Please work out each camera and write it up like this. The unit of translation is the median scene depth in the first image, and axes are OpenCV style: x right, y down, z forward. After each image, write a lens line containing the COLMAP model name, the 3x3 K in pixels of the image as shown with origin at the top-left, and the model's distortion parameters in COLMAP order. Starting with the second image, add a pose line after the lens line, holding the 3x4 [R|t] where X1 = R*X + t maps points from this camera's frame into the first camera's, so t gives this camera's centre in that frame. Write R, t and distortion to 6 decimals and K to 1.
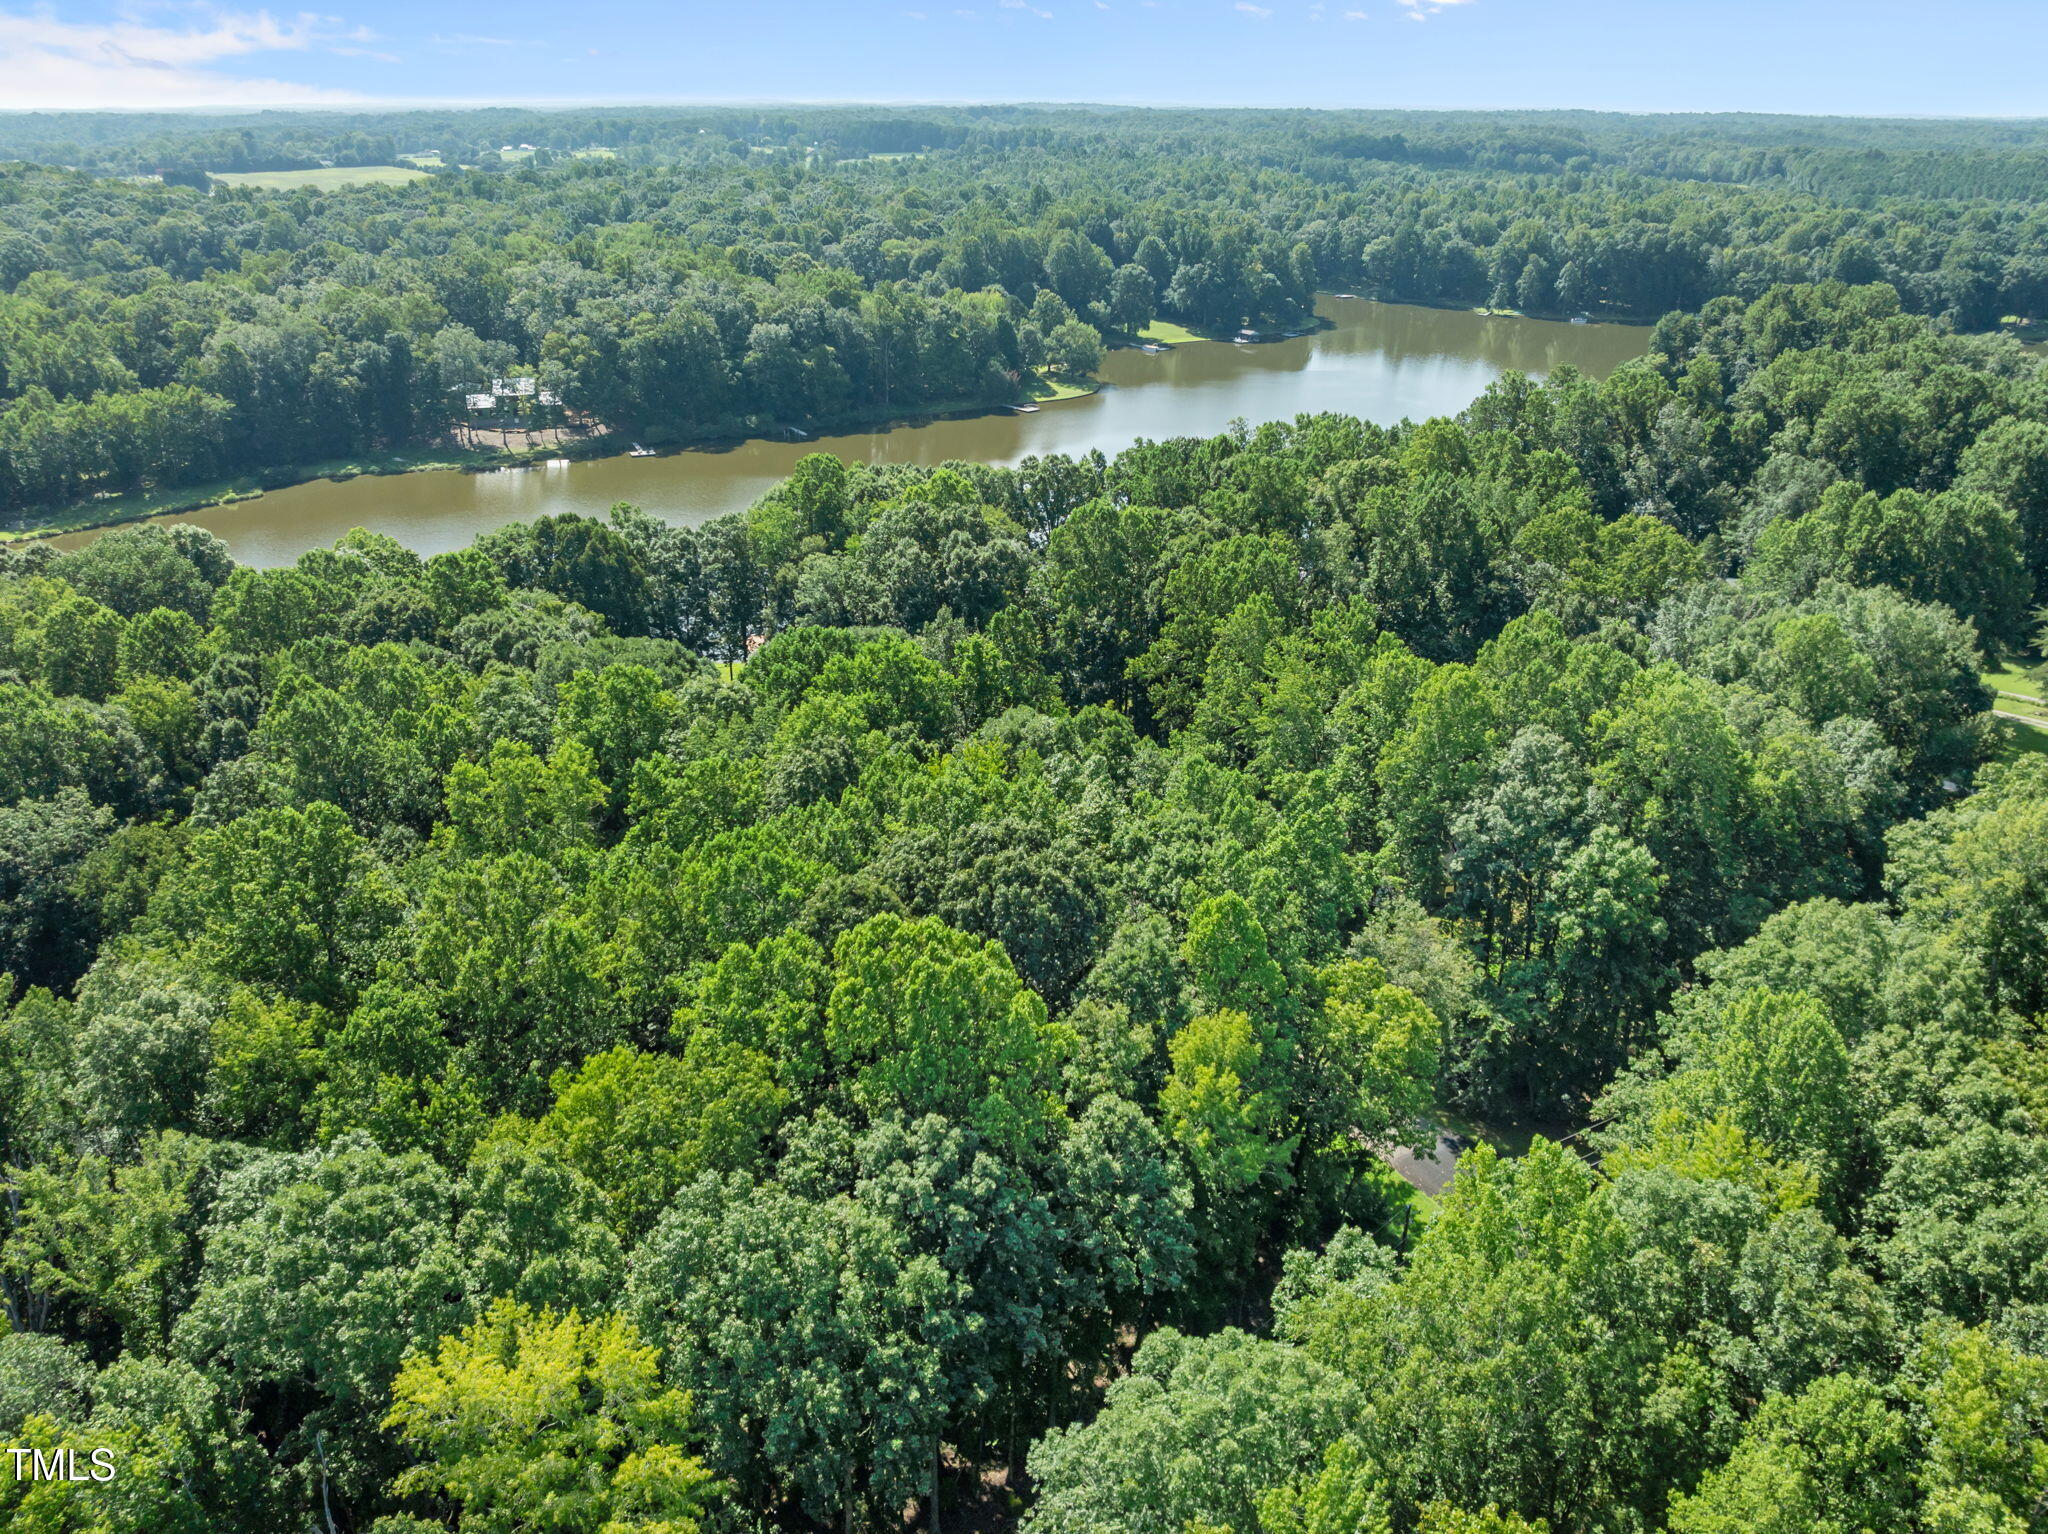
lens RADIAL K [[1419.4, 0, 1036.6], [0, 1419.4, 763.6], [0, 0, 1]] dist [-0.032444, -0.014045]
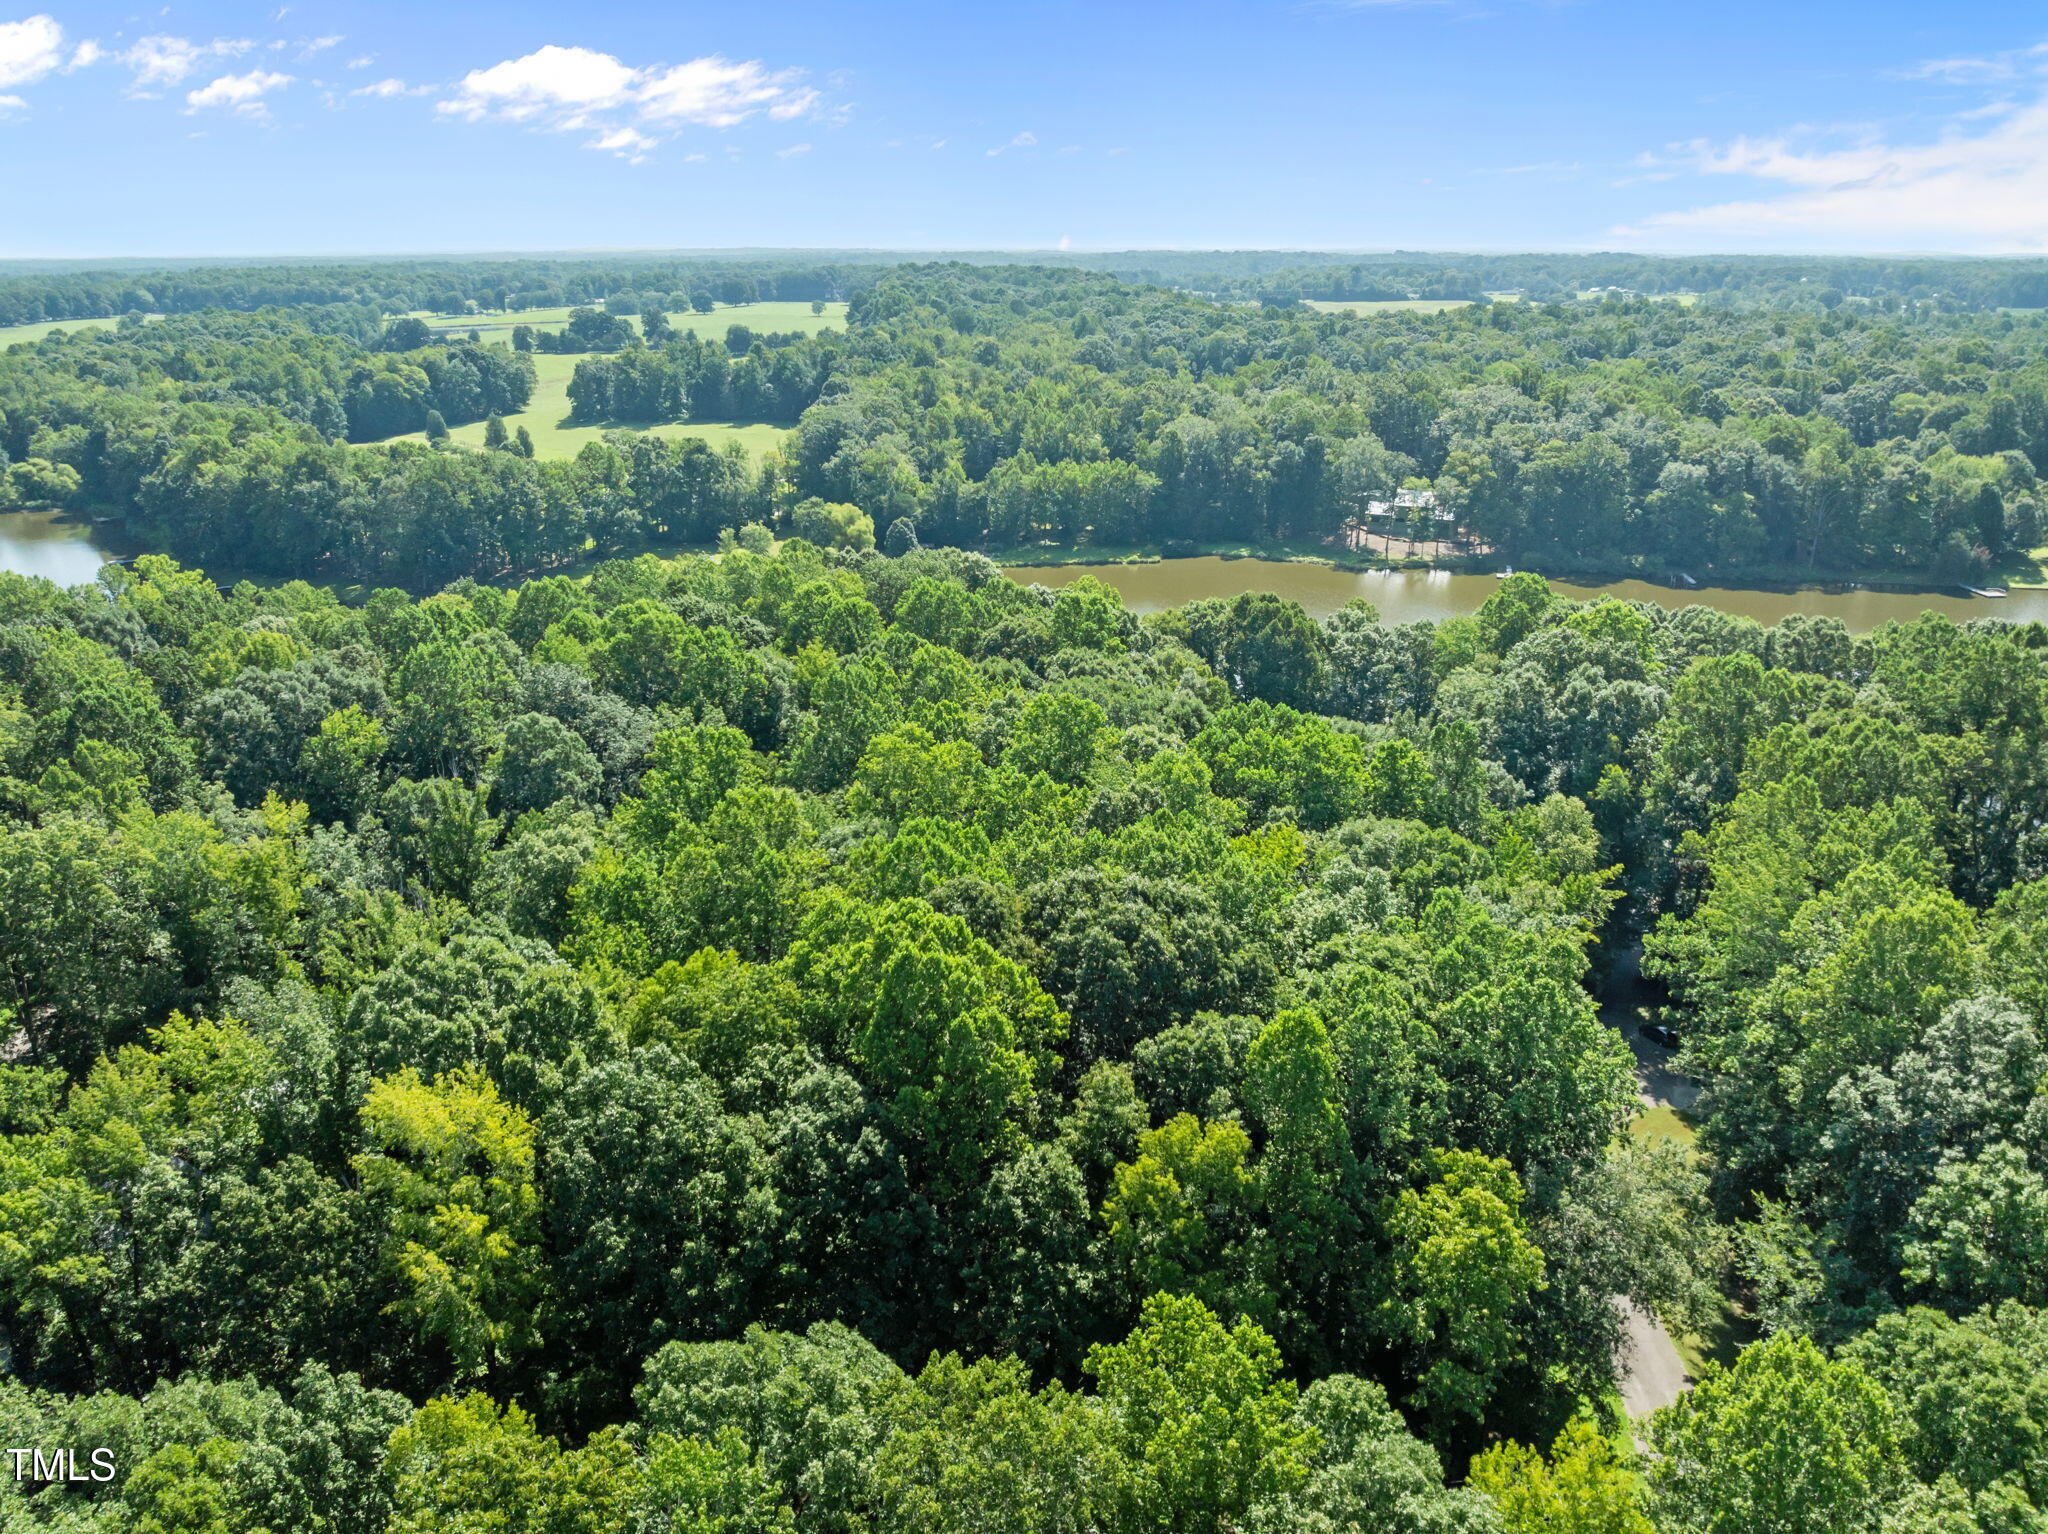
lens RADIAL K [[1452.1, 0, 1045.1], [0, 1452.1, 766.5], [0, 0, 1]] dist [-0.036125, -0.008928]
pose [[0.766714, 0.210334, -0.606555, 0.105848], [-0.267159, 0.963646, -0.003539, -0.002041], [0.583760, 0.164760, 0.795034, 0.030682]]
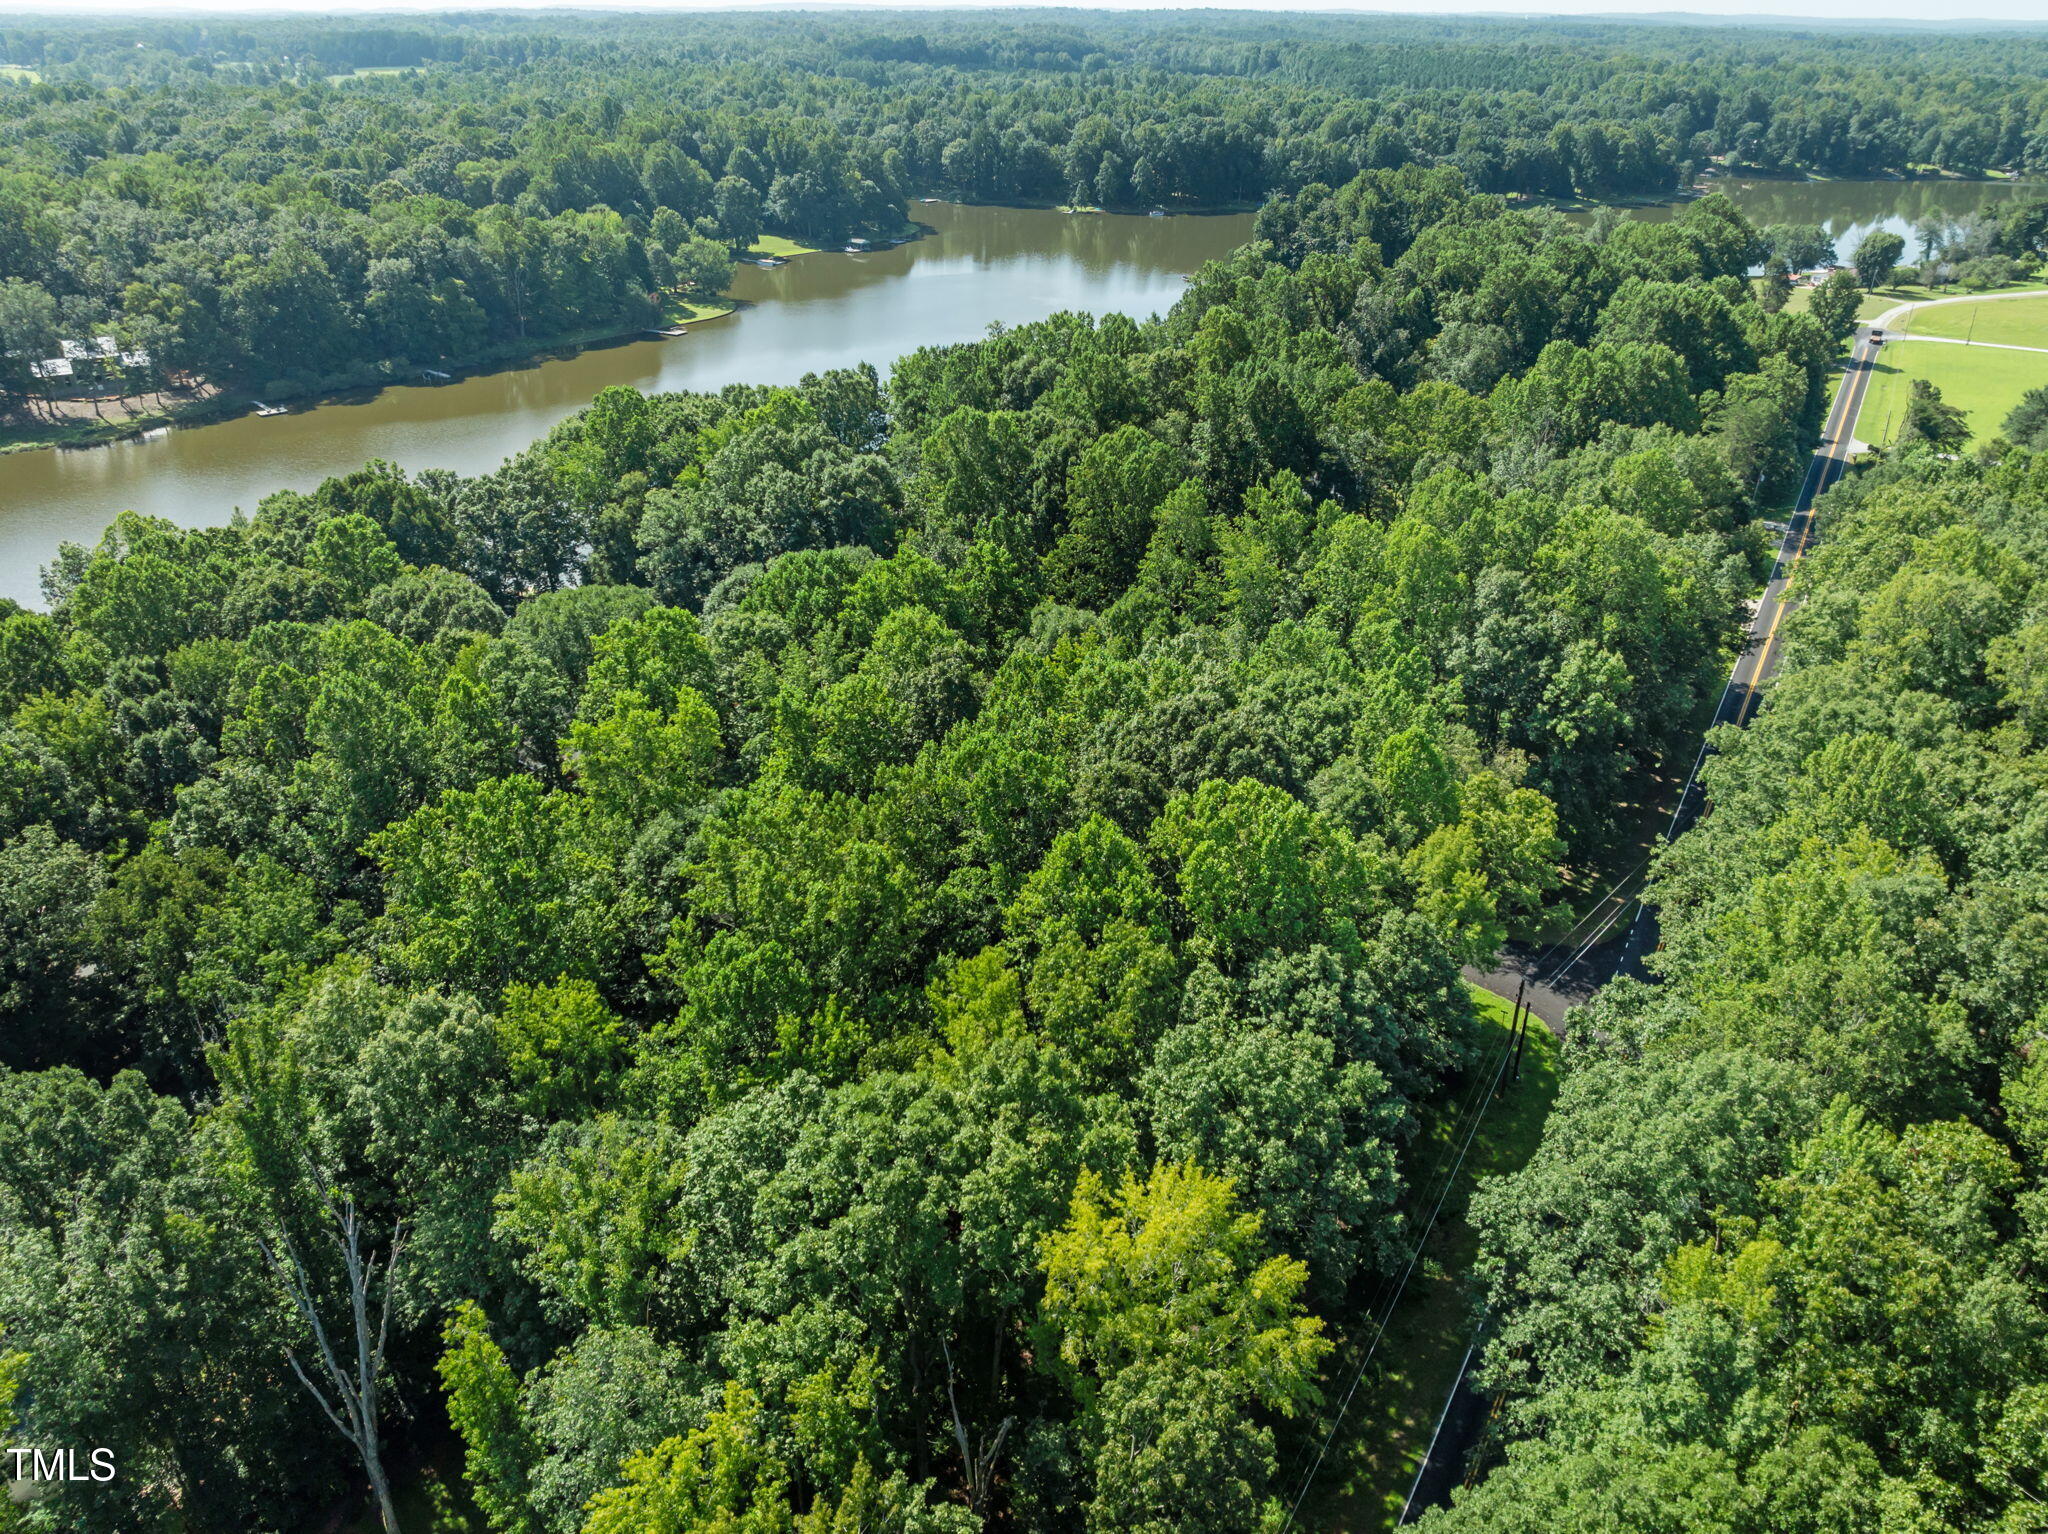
lens RADIAL K [[1412.0, 0, 1024.0], [0, 1412.0, 767.0], [0, 0, 1]] dist [-0.033340, -0.003494]
pose [[0.950209, -0.149779, 0.273257, -0.093880], [0.132857, 0.987940, 0.079525, -0.001796], [-0.281872, -0.039261, 0.958648, 0.000290]]
